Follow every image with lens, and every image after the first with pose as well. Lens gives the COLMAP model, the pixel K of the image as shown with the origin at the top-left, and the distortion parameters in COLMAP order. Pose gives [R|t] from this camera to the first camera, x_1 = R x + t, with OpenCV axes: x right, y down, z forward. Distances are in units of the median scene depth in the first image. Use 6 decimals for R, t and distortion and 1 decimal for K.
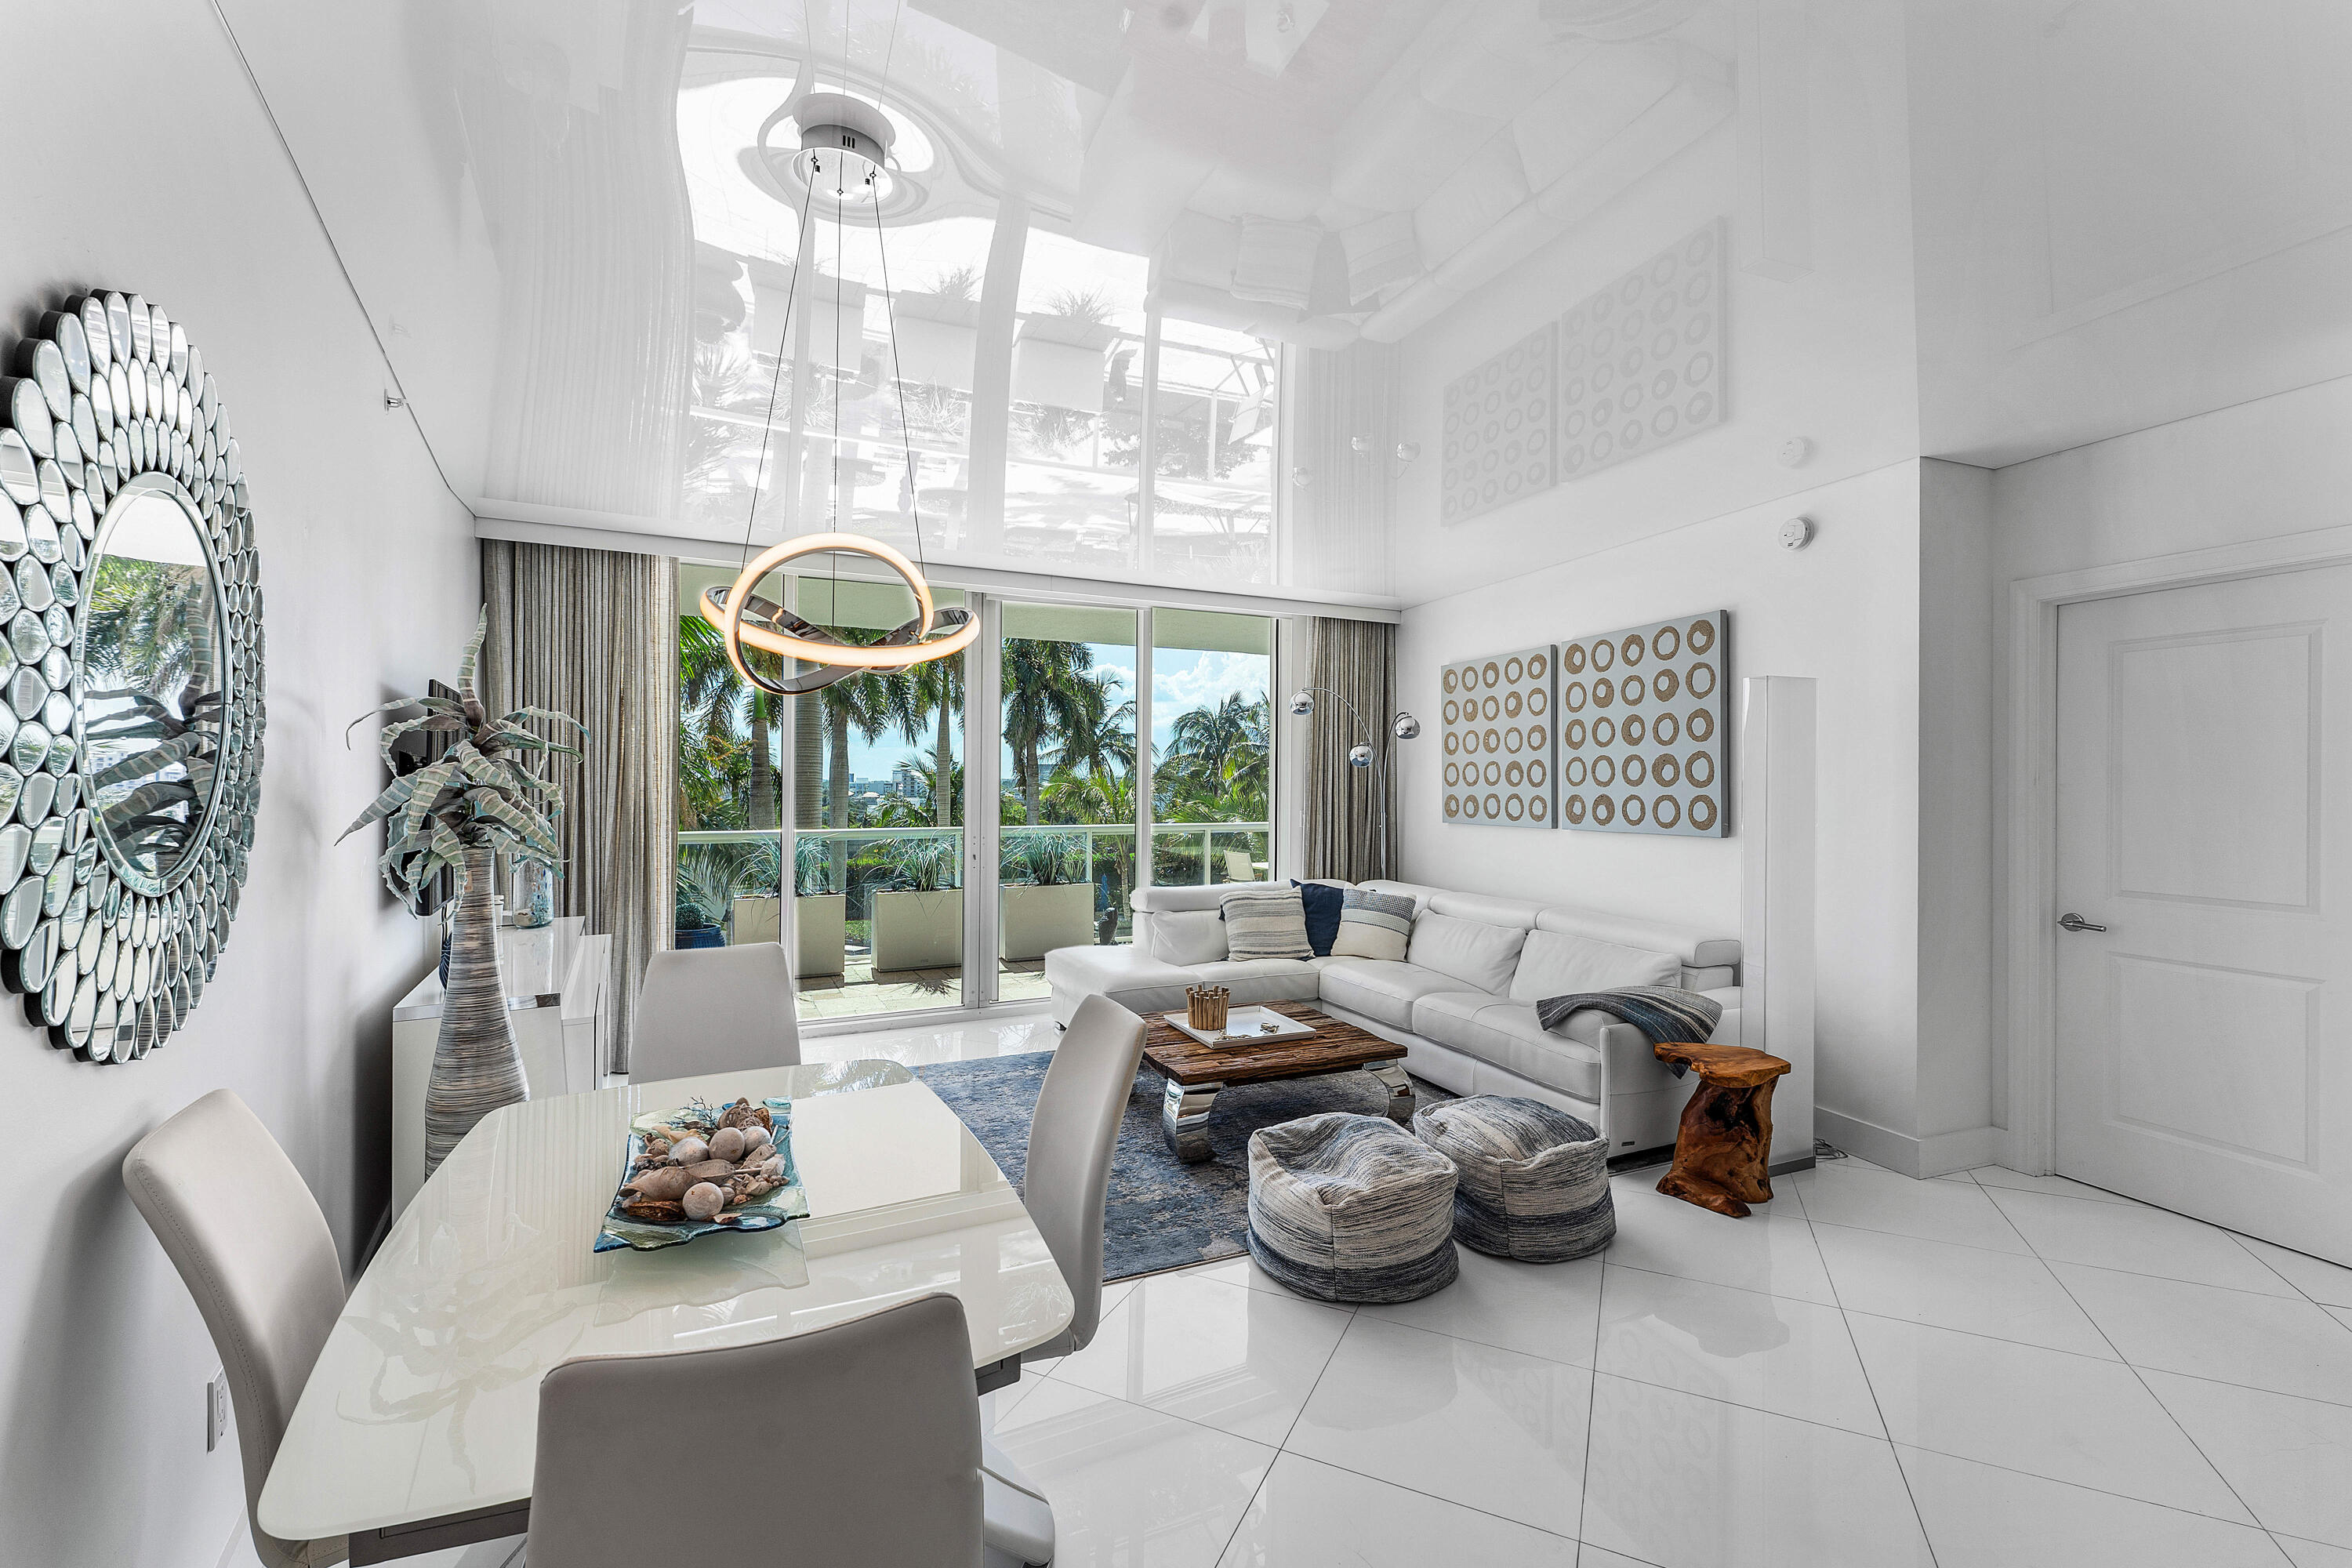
lens RADIAL K [[968.2, 0, 1192.1], [0, 968.2, 784.8], [0, 0, 1]] dist [0.001993, 0.000145]
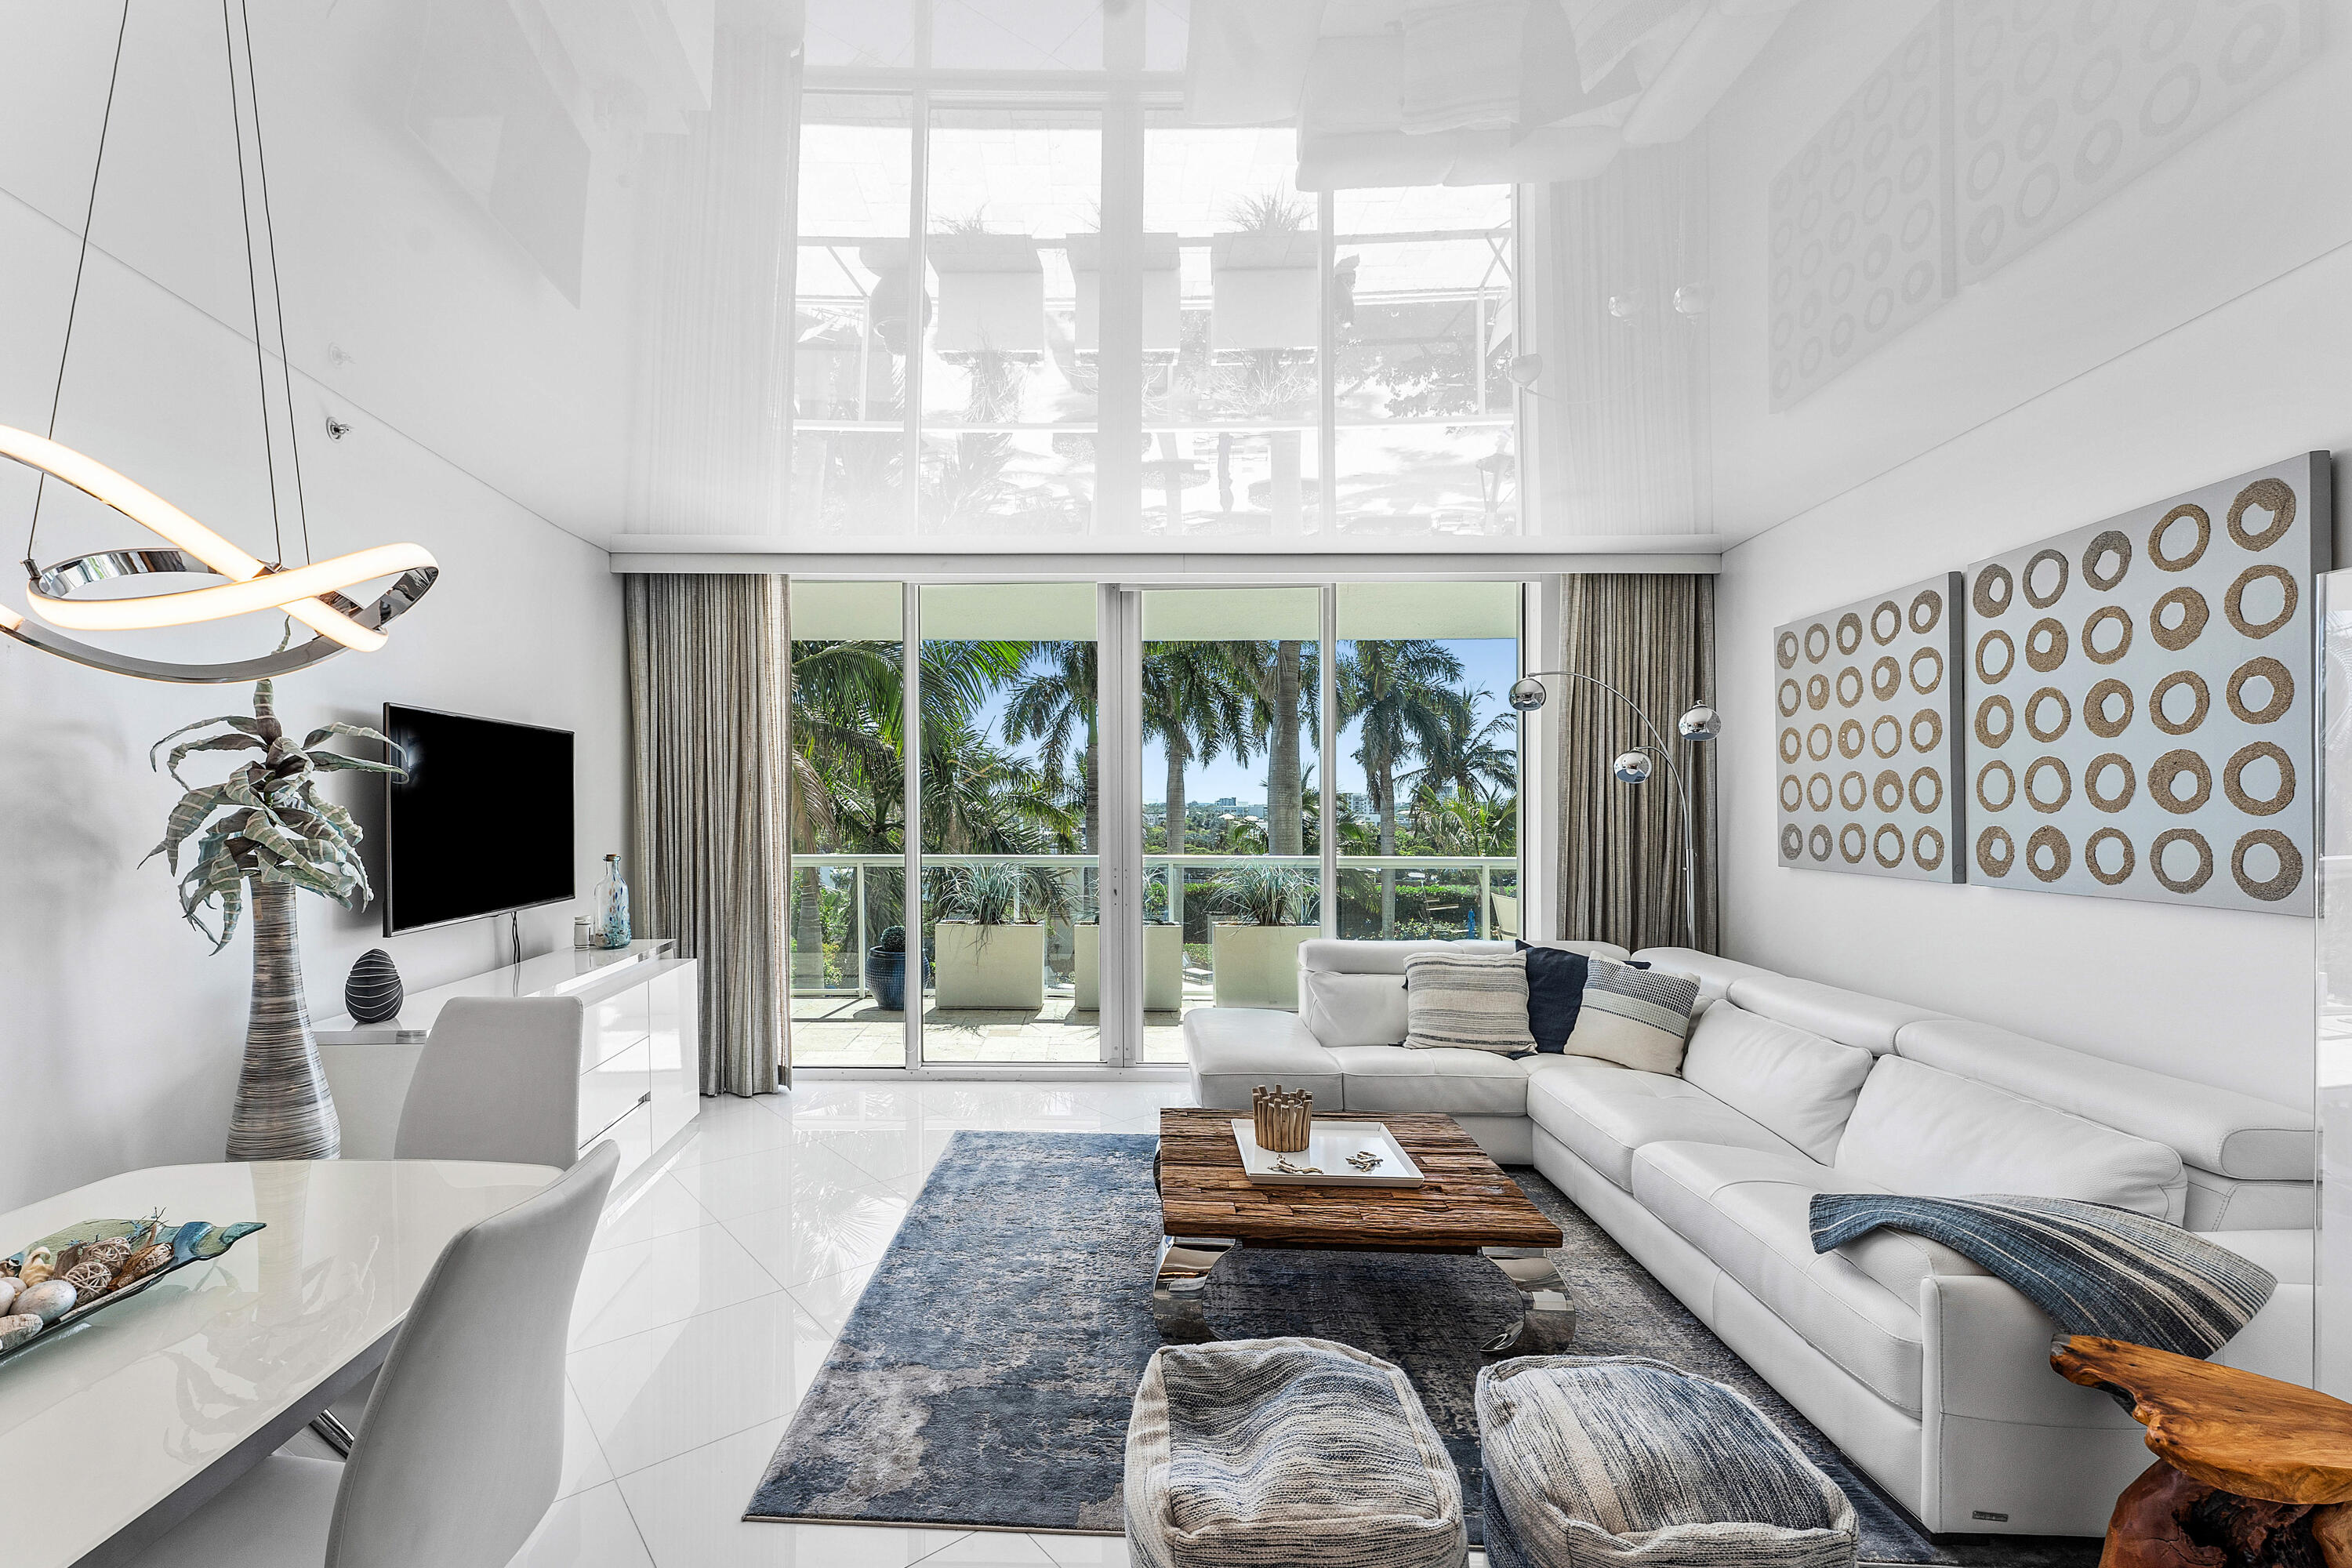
lens RADIAL K [[1006.3, 0, 1098.2], [0, 1006.3, 806.1], [0, 0, 1]] dist [0.002189, -0.000074]
pose [[0.892025, -0.000065, -0.451985, 0.198290], [-0.001119, 0.999997, -0.002352, 0.000270], [0.451984, 0.002604, 0.892022, 0.231846]]
